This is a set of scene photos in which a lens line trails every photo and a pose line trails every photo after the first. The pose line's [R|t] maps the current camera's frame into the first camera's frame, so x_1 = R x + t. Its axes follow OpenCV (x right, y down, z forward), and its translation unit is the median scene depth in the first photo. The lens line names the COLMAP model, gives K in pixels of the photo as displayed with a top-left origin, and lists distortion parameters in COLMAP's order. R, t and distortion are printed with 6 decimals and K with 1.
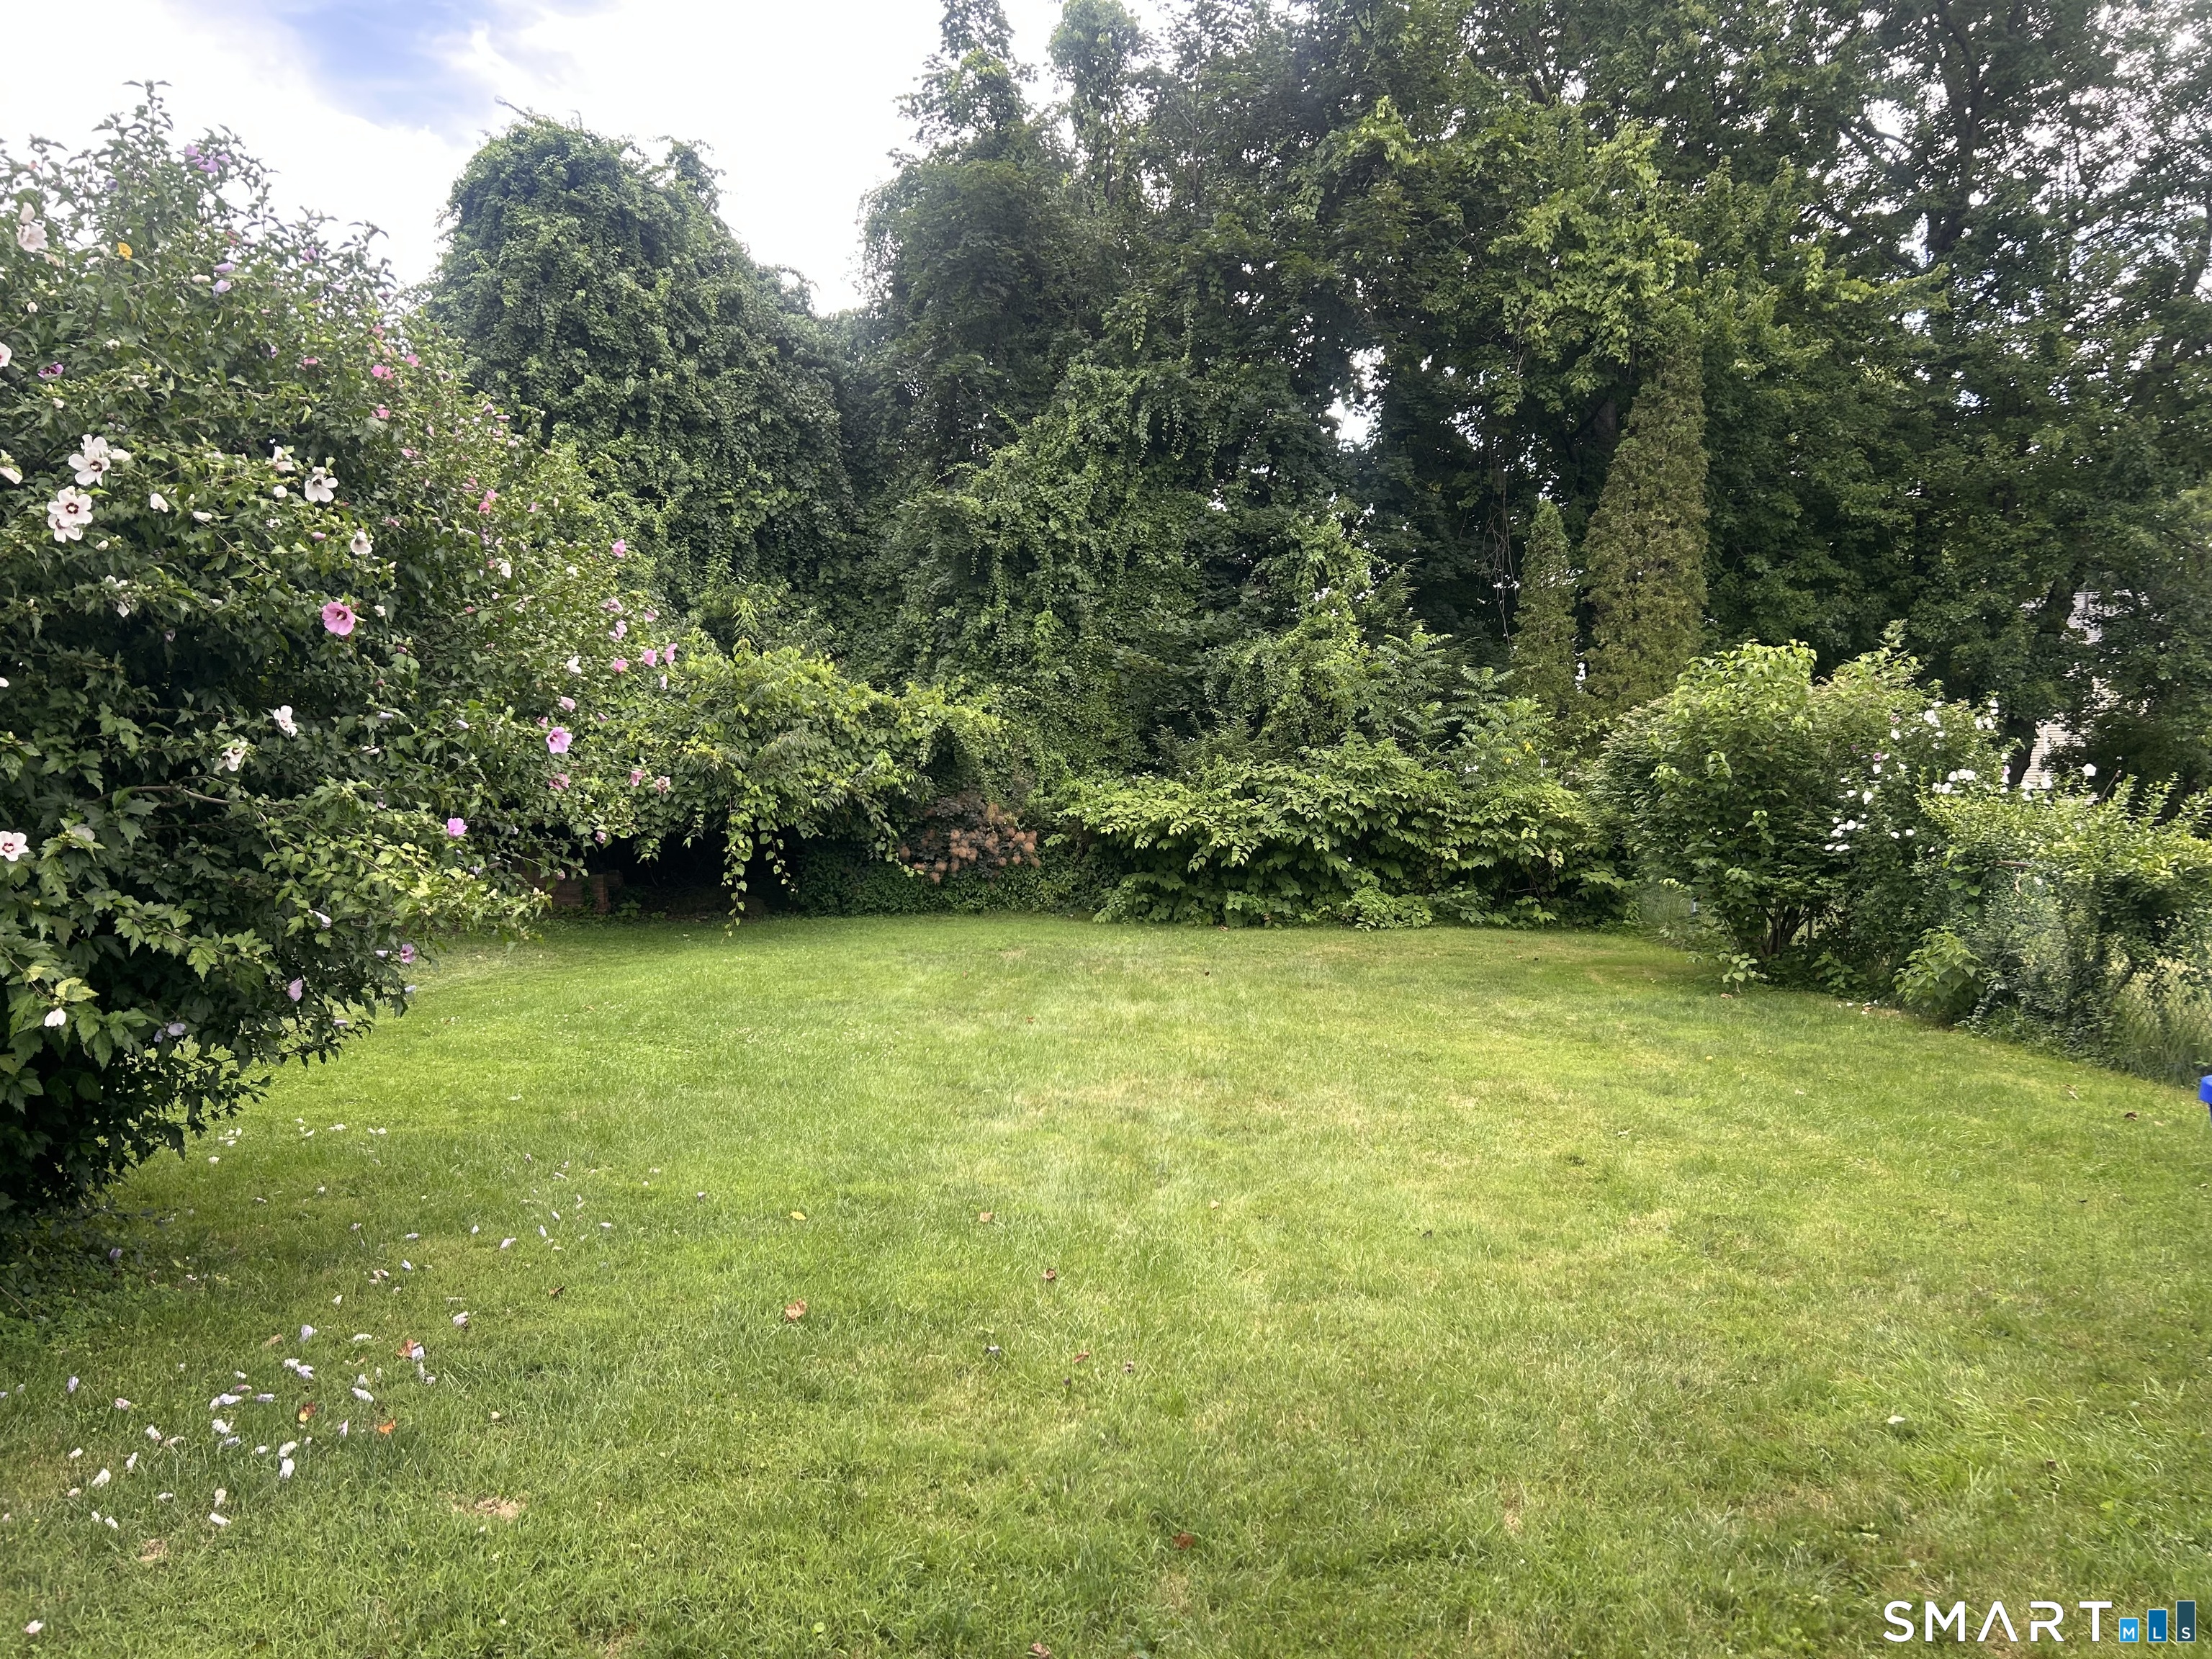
lens RADIAL K [[1674.6, 0, 1168.9], [0, 1674.6, 835.3], [0, 0, 1]] dist [0.011773, -0.023650]
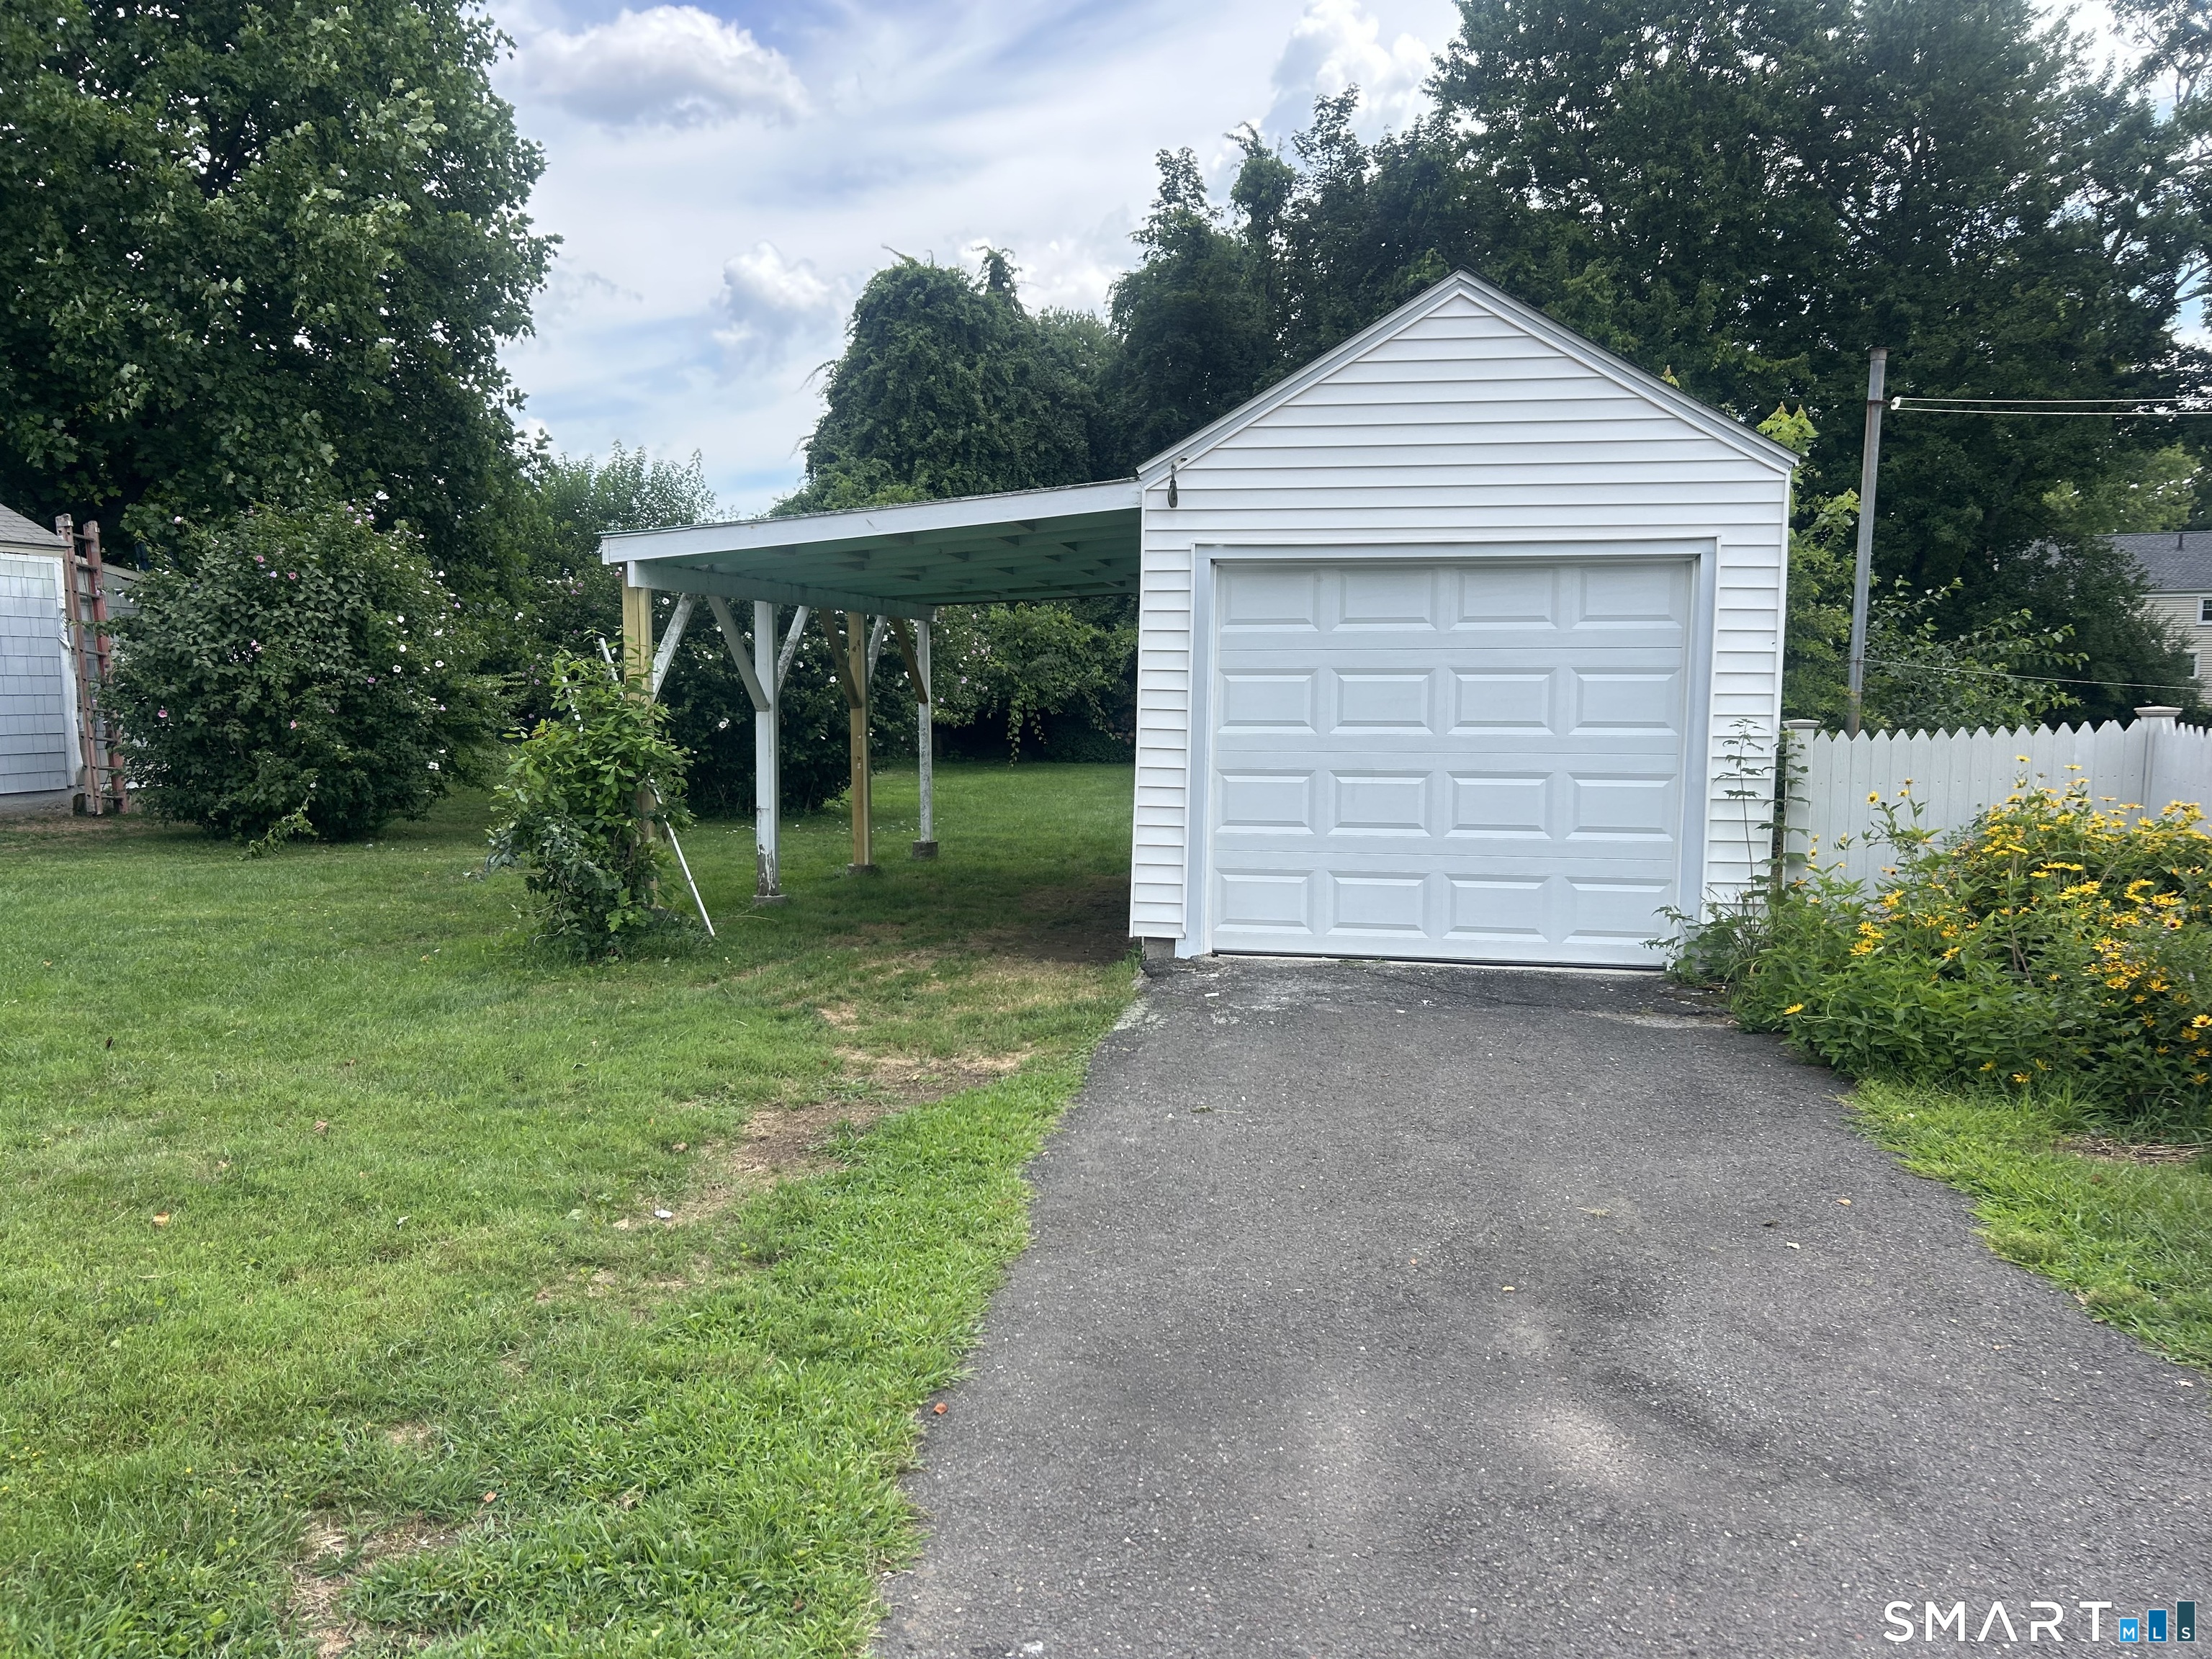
lens RADIAL K [[1674.6, 0, 1093.6], [0, 1674.6, 822.8], [0, 0, 1]] dist [0.011773, -0.023650]
pose [[0.977344, 0.041015, -0.207646, 0.177687], [-0.029497, 0.997865, 0.058268, 0.010214], [0.209593, -0.050823, 0.976467, -0.649254]]
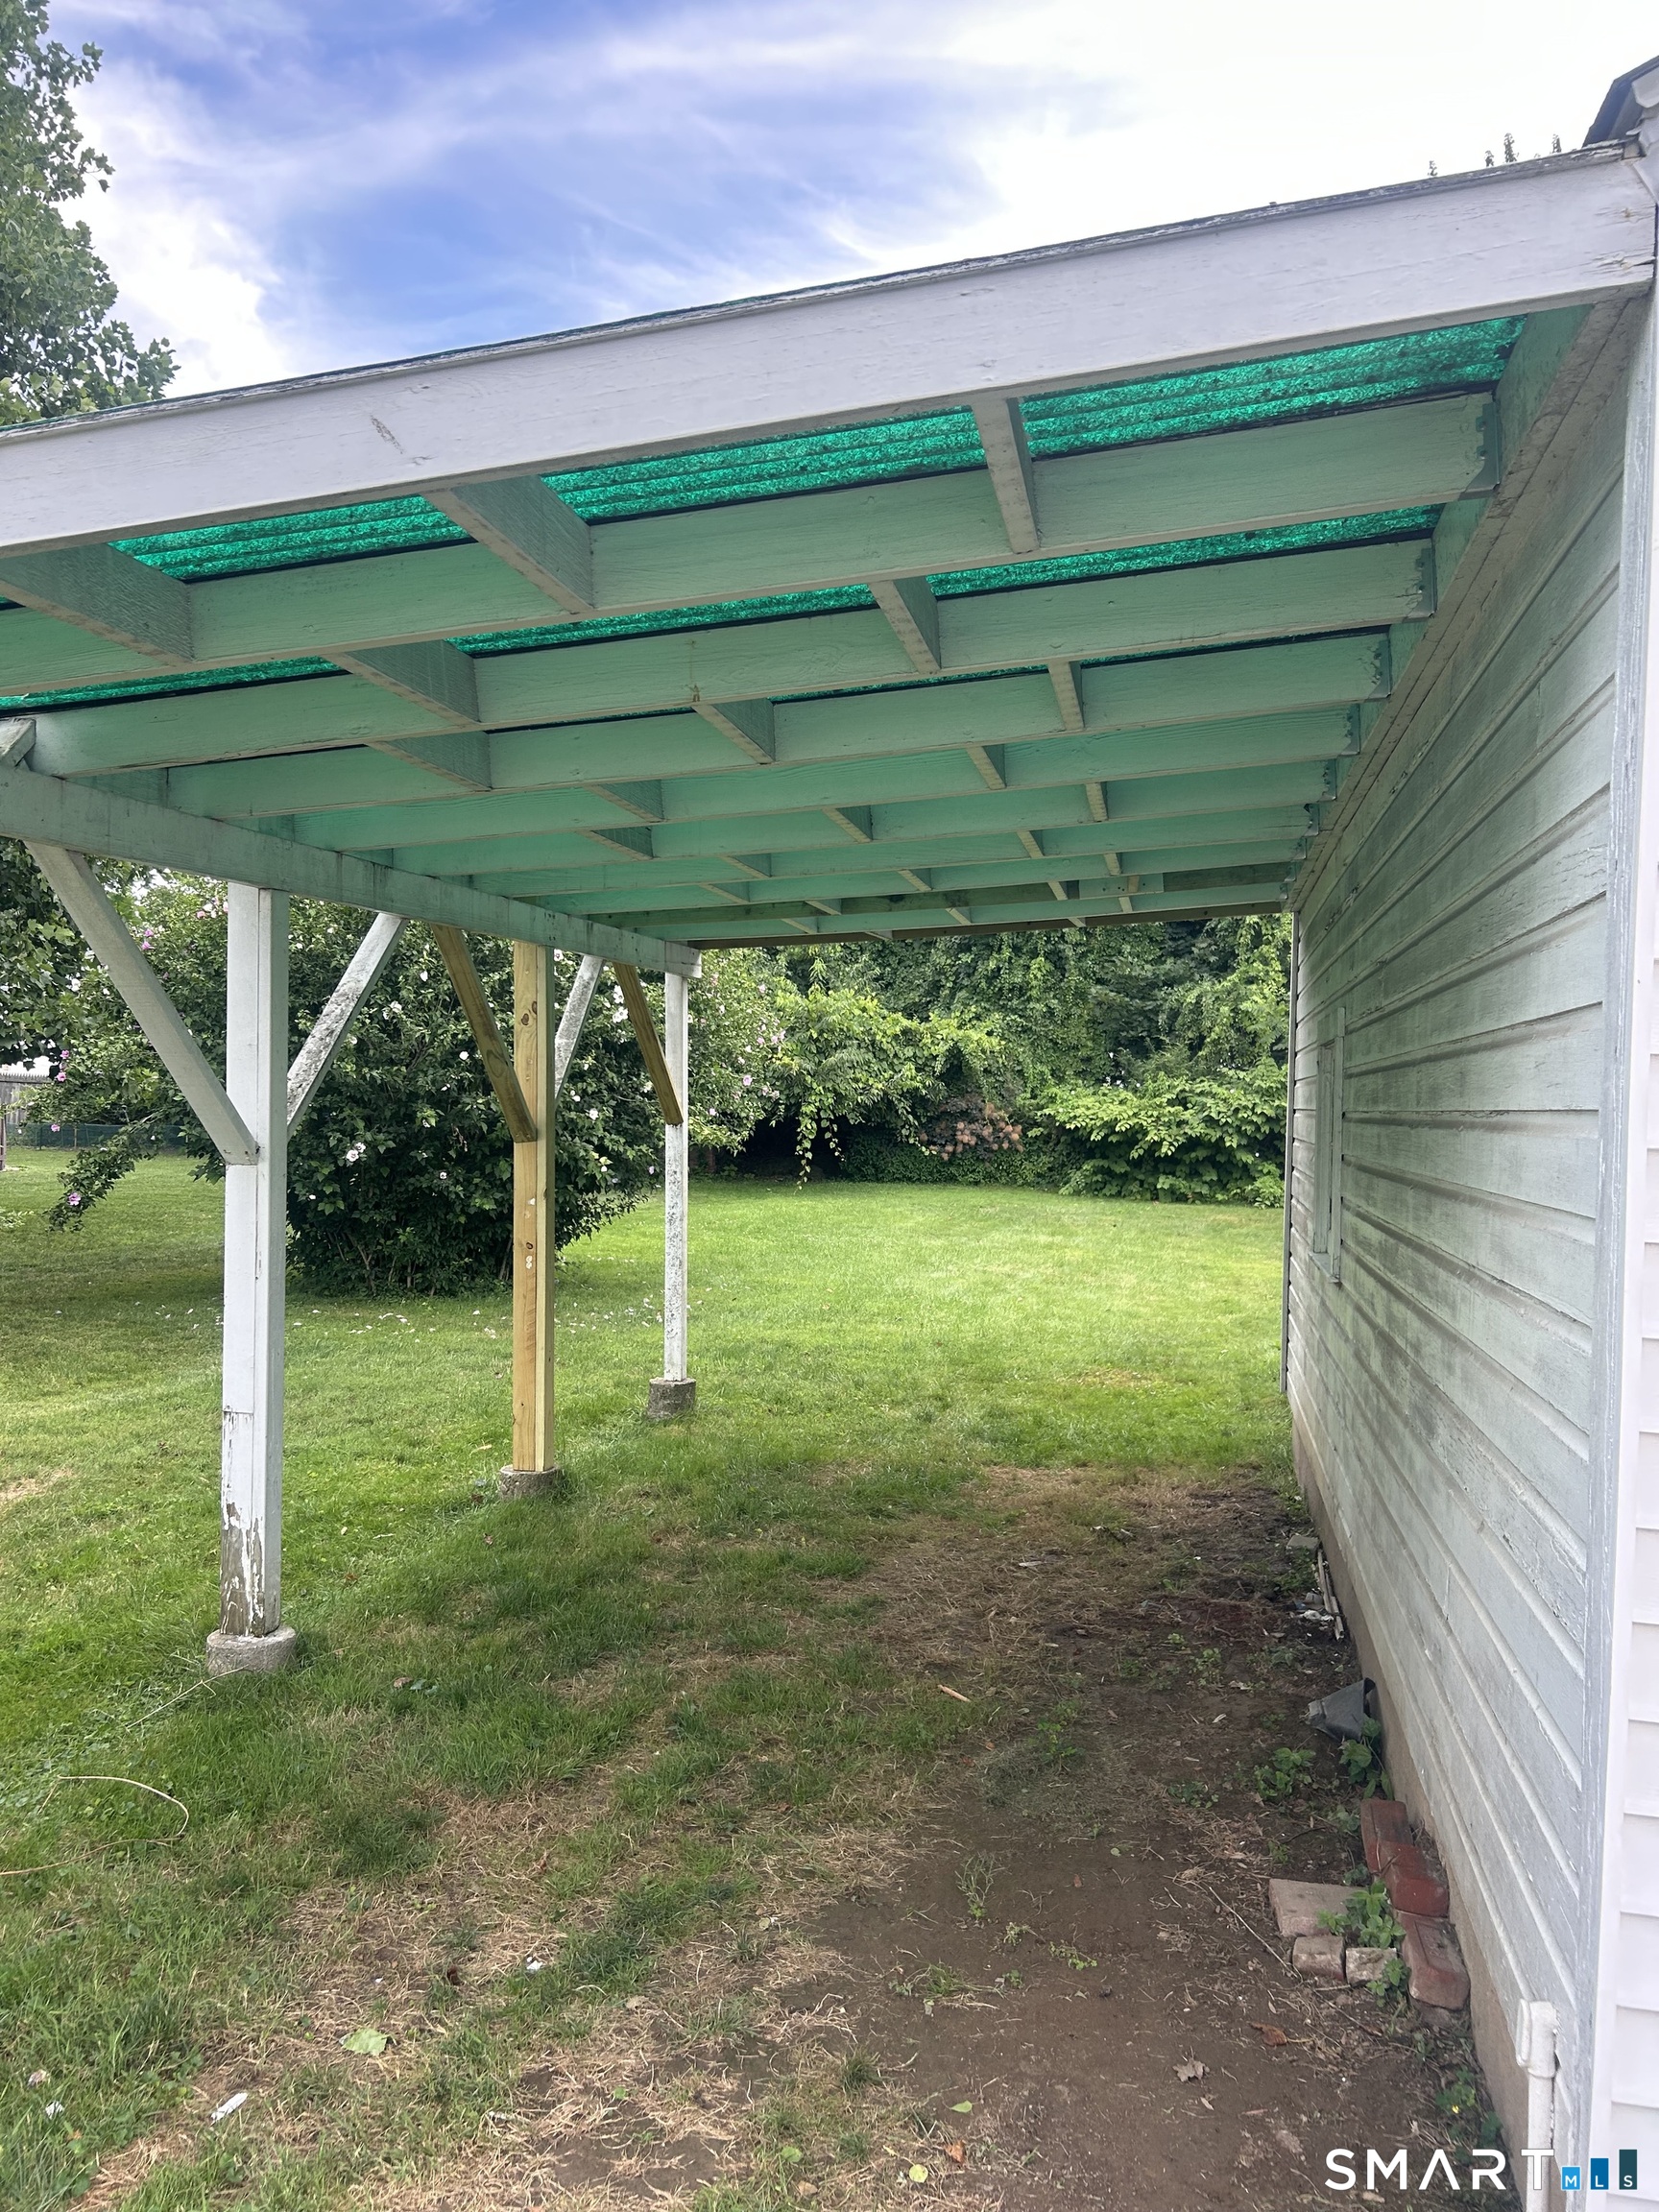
lens RADIAL K [[1674.6, 0, 830.6], [0, 1674.6, 1119.6], [0, 0, 1]] dist [0.011773, -0.023650]
pose [[0.971875, 0.033930, -0.233039, 0.085745], [-0.035380, 0.999372, -0.002046, 0.001339], [0.232823, 0.010233, 0.972465, -0.344732]]
